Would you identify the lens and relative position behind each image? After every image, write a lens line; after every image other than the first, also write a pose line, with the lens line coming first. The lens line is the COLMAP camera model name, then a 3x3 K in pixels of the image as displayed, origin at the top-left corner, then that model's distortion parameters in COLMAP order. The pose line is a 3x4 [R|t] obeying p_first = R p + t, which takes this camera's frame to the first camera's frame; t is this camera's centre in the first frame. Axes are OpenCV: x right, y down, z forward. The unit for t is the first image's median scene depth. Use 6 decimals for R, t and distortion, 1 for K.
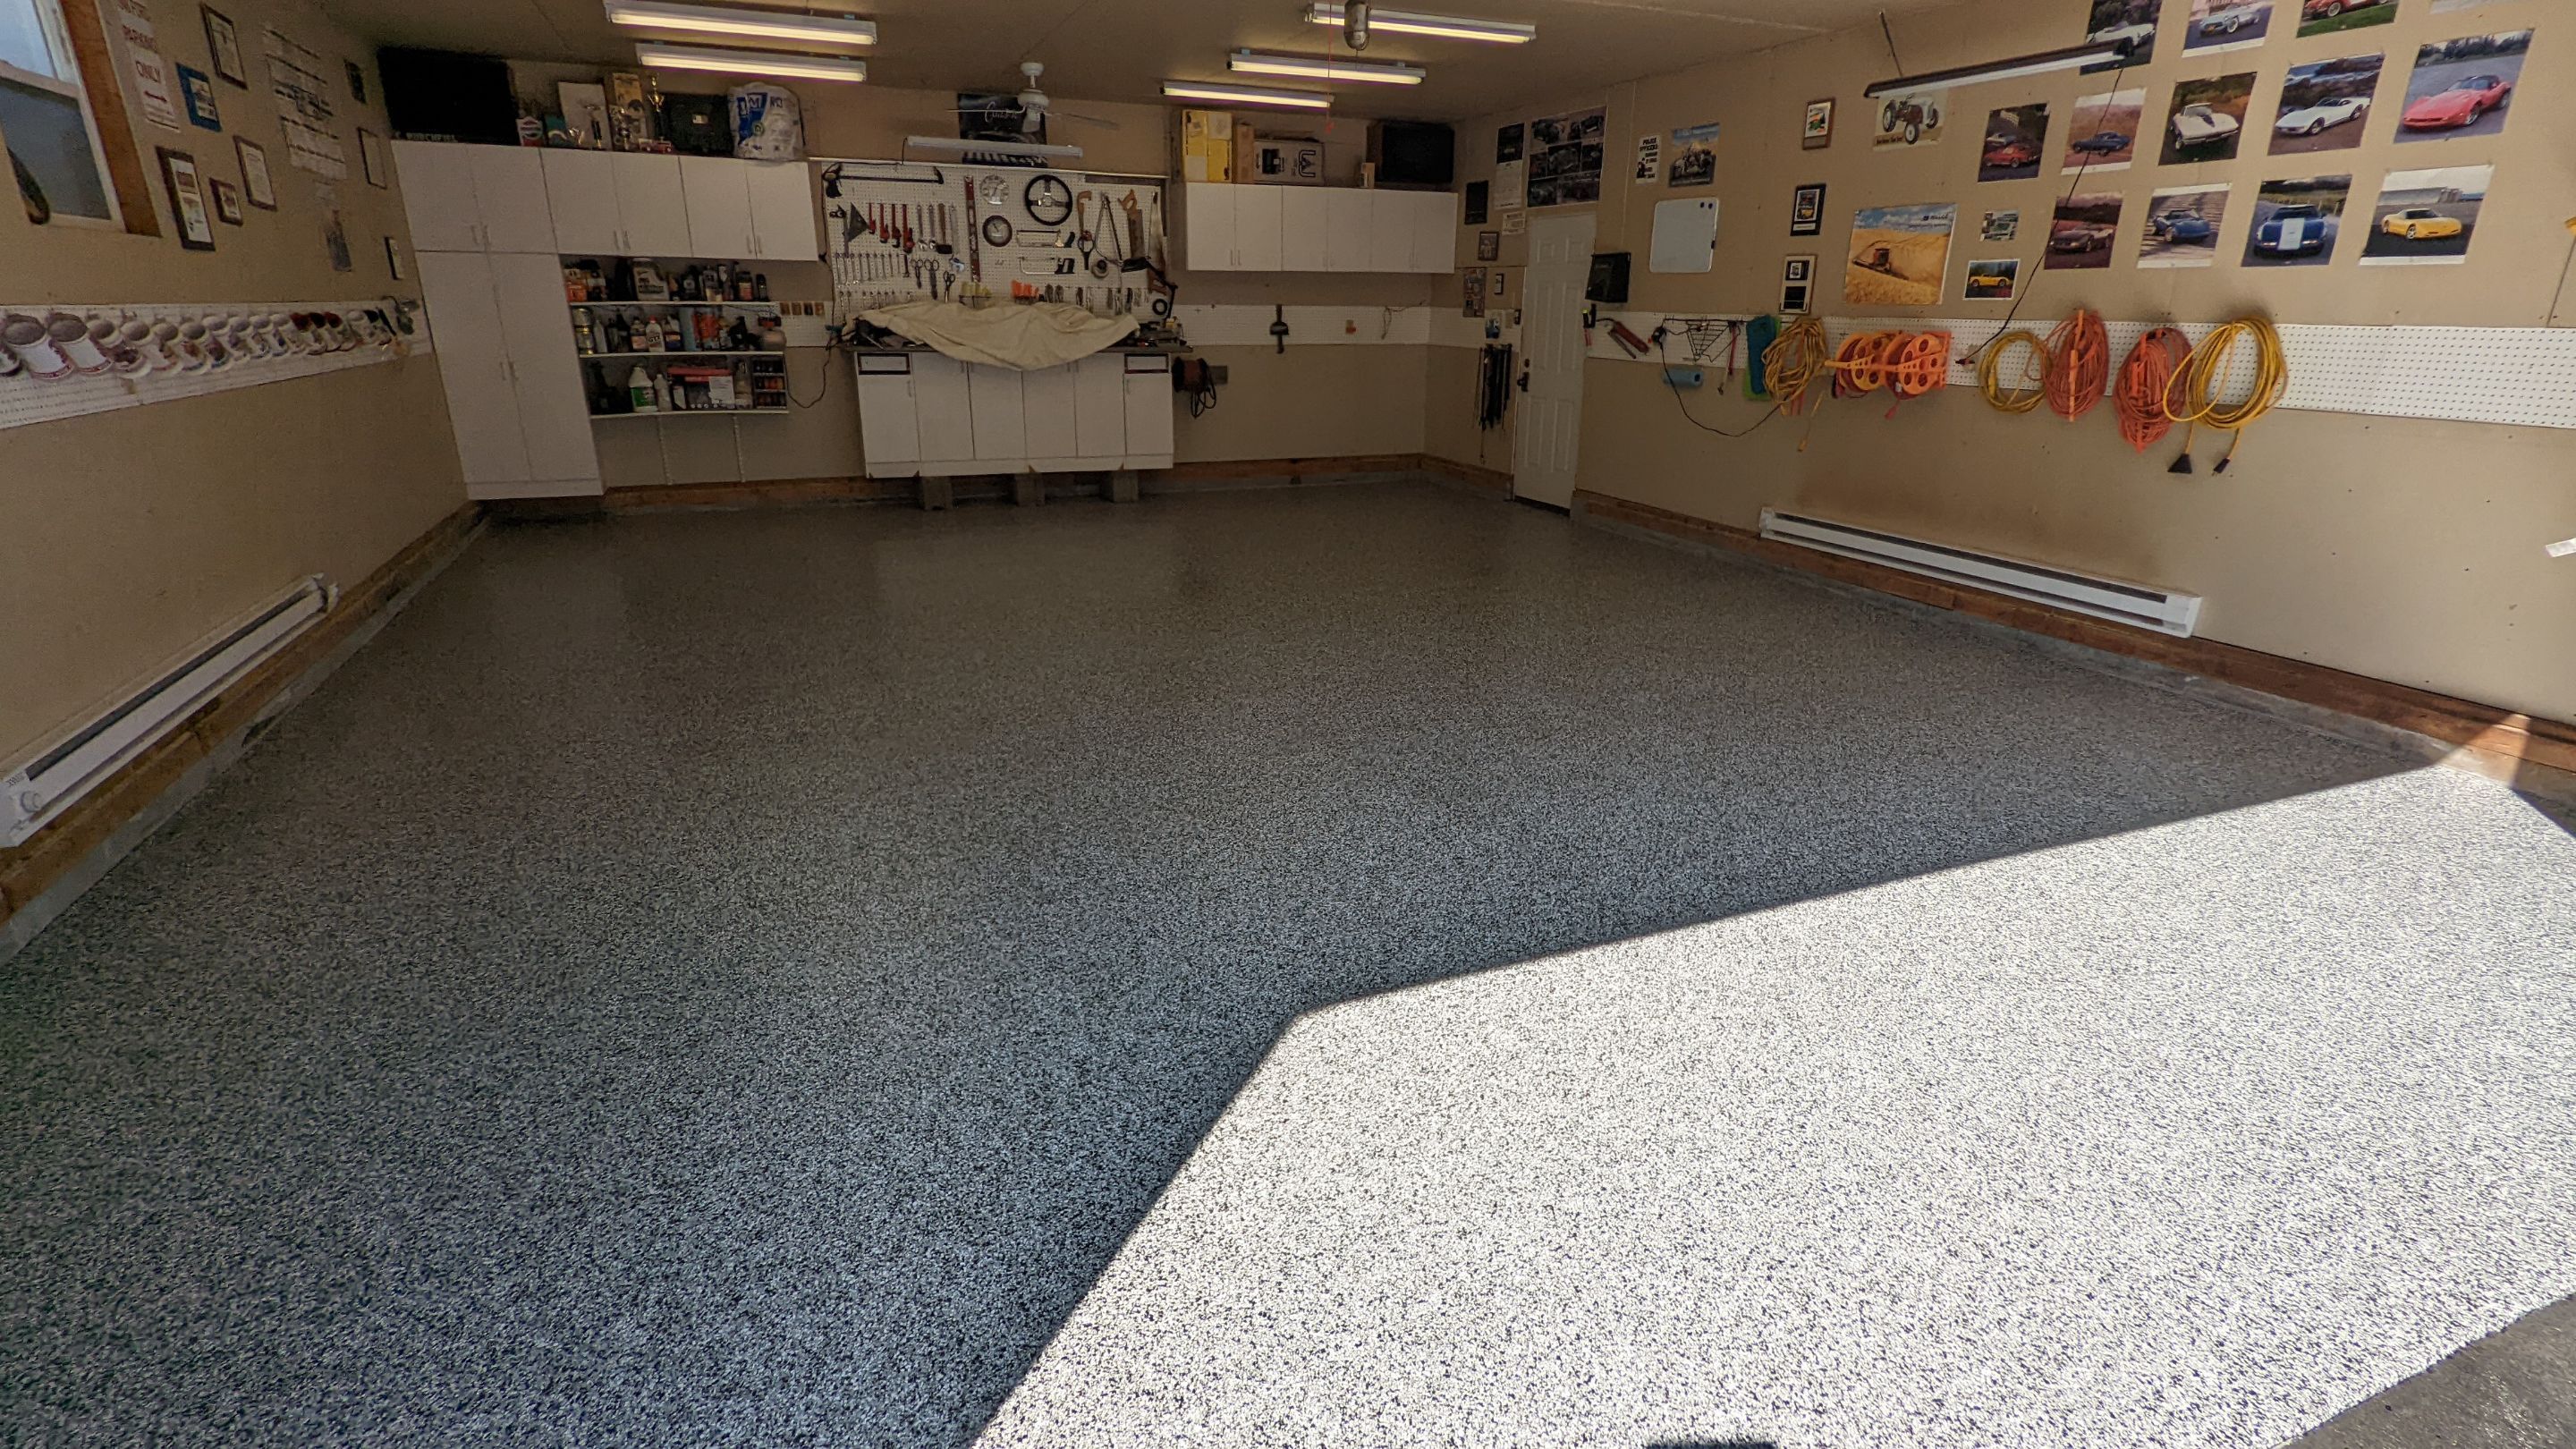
lens RADIAL K [[1226.1, 0, 1304.3], [0, 1226.1, 735.6], [0, 0, 1]] dist [-0.001505, 0.001359]
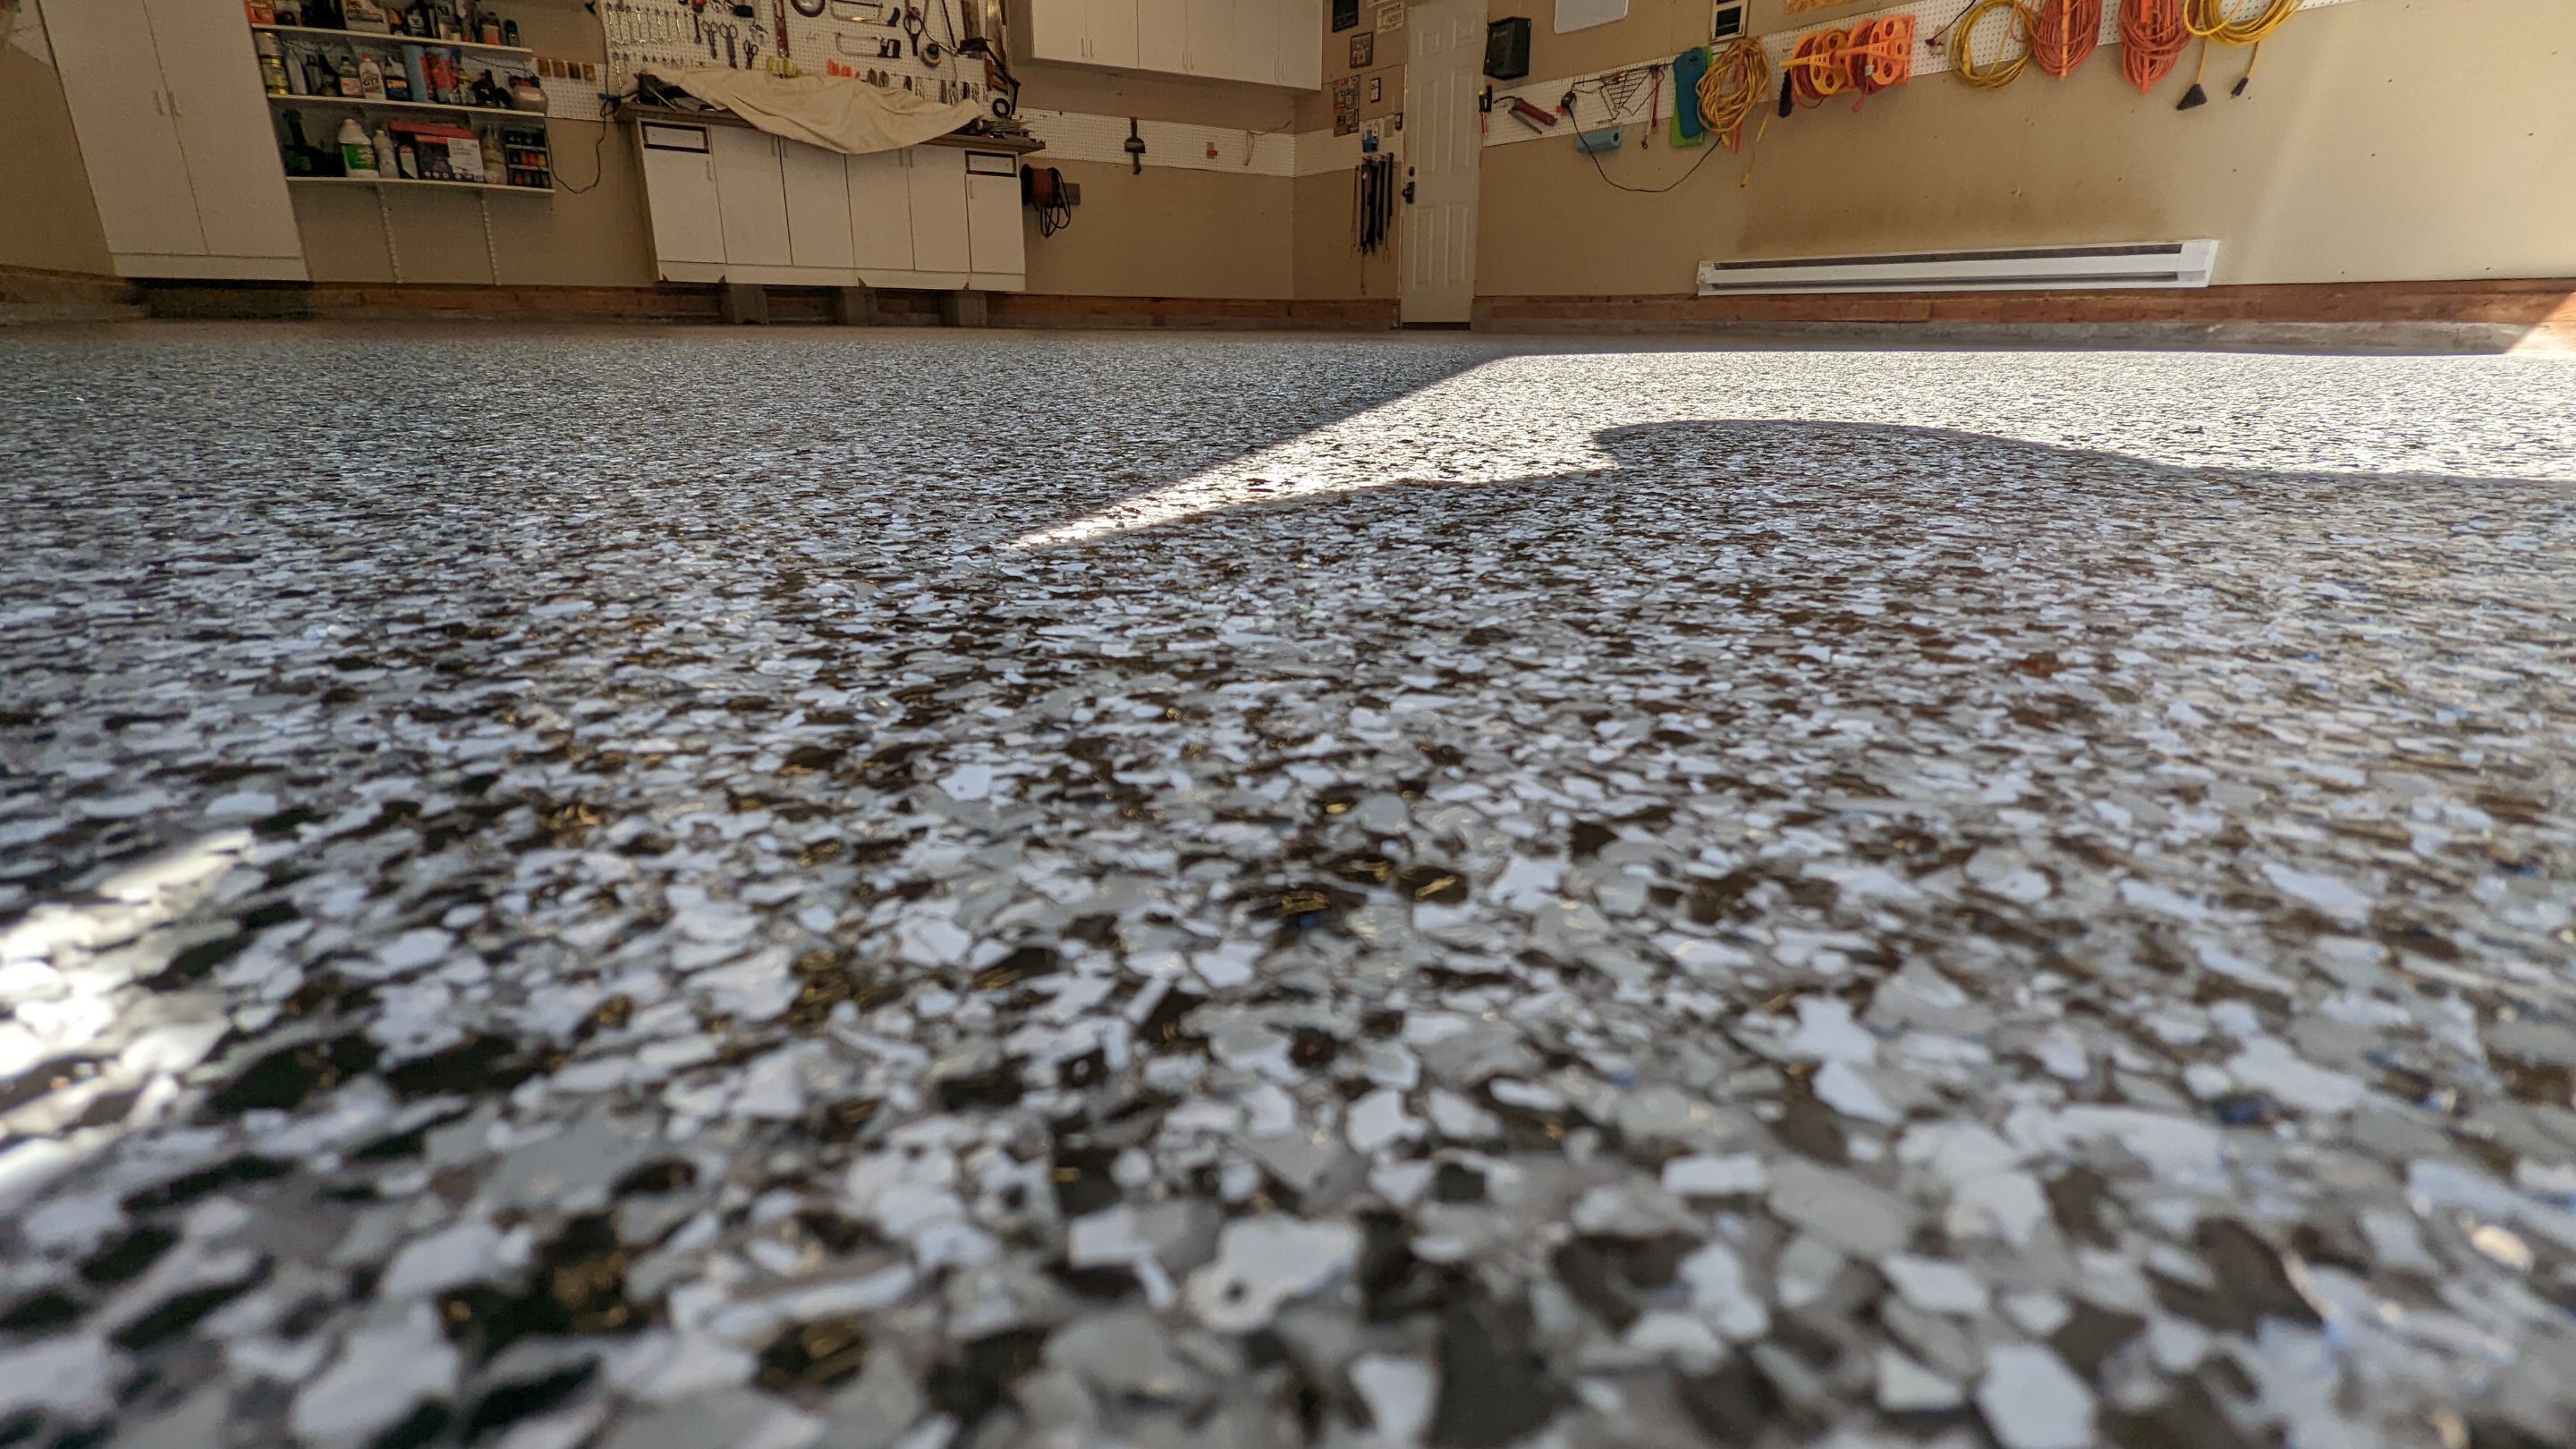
lens RADIAL K [[1222.4, 0, 1307.7], [0, 1222.4, 728.8], [0, 0, 1]] dist [-0.000591, -0.001328]
pose [[0.985661, -0.056205, 0.159101, -0.074937], [0.059178, 0.998149, -0.014006, 0.140865], [-0.158020, 0.023221, 0.987163, 0.121205]]
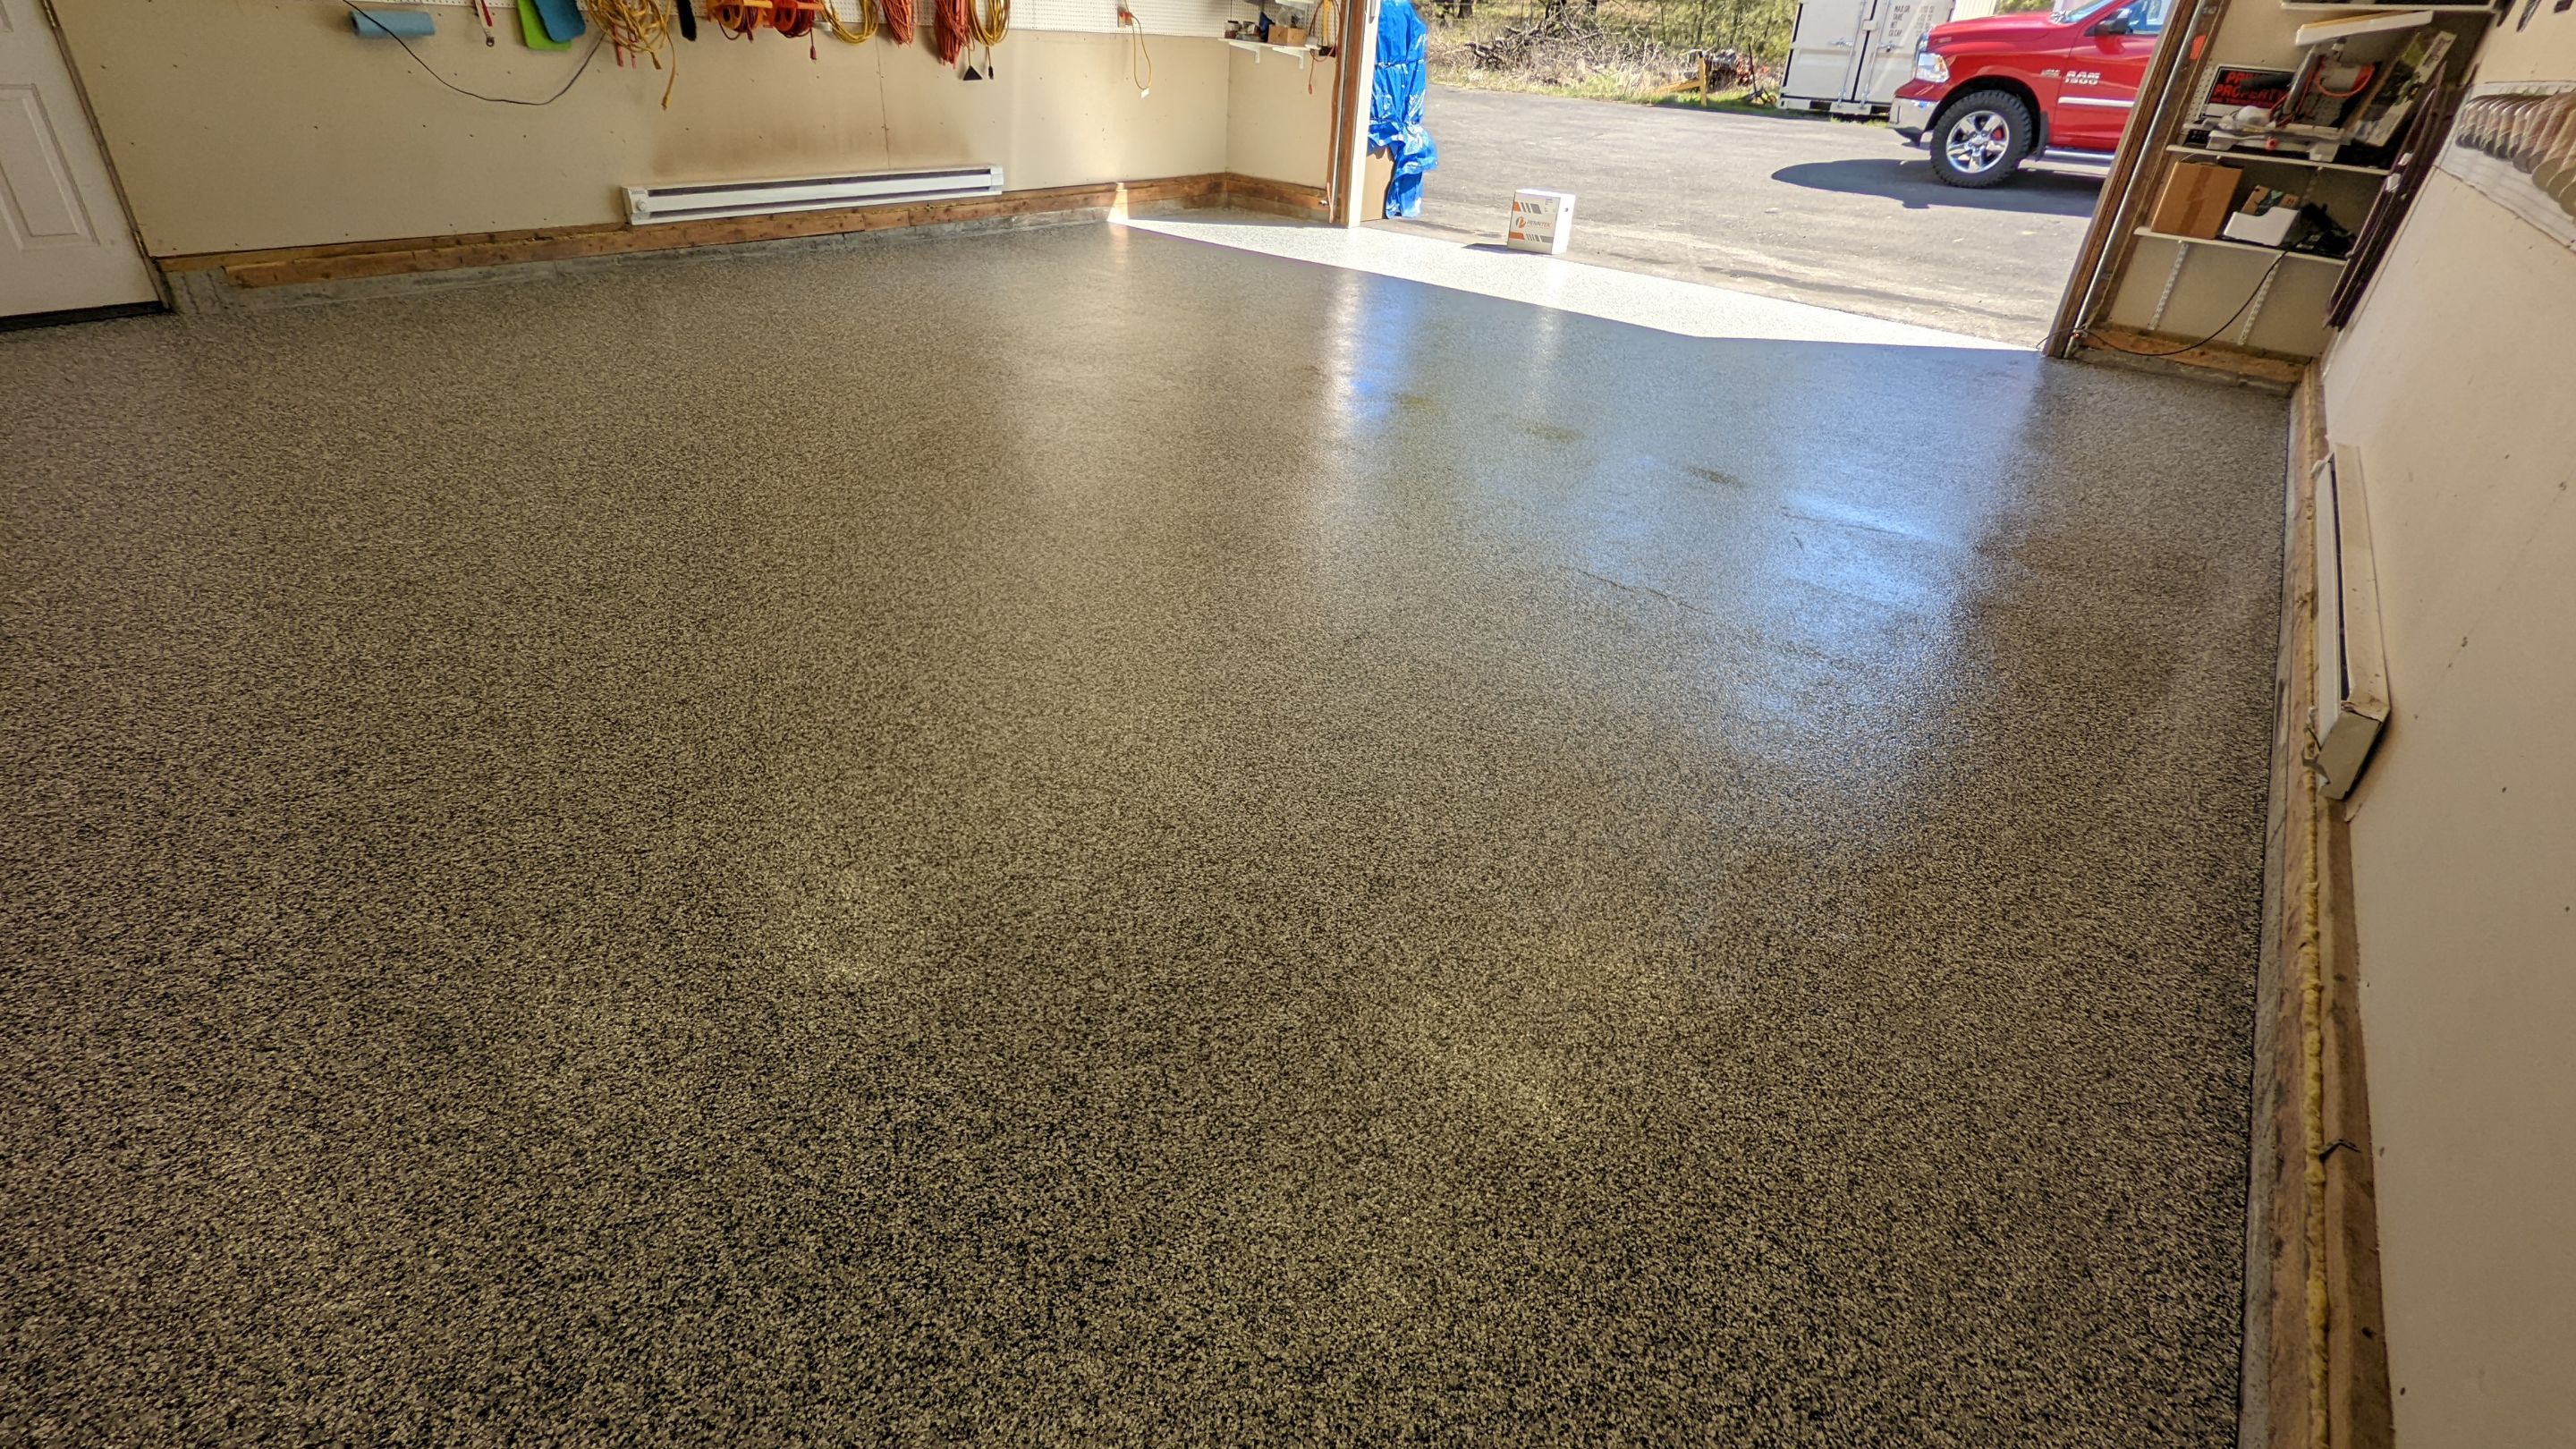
lens RADIAL K [[1226.1, 0, 1304.3], [0, 1226.1, 735.6], [0, 0, 1]] dist [-0.001505, 0.001359]
pose [[-0.520338, -0.473025, 0.710982, -0.570642], [0.216133, 0.732515, 0.645529, -0.308365], [-0.826156, 0.489561, -0.278919, 0.896510]]
